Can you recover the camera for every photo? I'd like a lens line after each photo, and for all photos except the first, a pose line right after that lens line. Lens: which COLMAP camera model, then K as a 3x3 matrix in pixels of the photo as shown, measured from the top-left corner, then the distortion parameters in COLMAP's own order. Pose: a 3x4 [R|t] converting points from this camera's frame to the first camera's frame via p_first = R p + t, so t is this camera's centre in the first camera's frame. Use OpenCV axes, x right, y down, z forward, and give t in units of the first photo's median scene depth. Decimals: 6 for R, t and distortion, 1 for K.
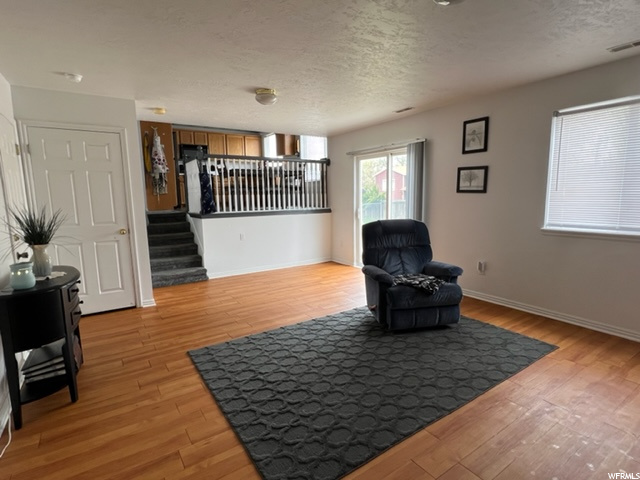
lens RADIAL K [[336.9, 0, 319.6], [0, 336.9, 241.0], [0, 0, 1]] dist [0.004302, -0.000111]
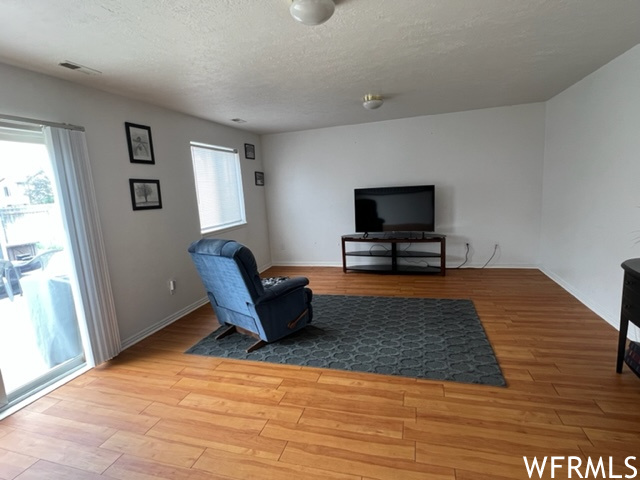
lens RADIAL K [[336.9, 0, 318.7], [0, 336.9, 241.1], [0, 0, 1]] dist [0.004302, -0.000111]
pose [[-0.631375, -0.065687, 0.772691, -0.510945], [0.177802, 0.957600, 0.226691, -0.188650], [-0.754820, 0.280513, -0.592925, 1.240179]]
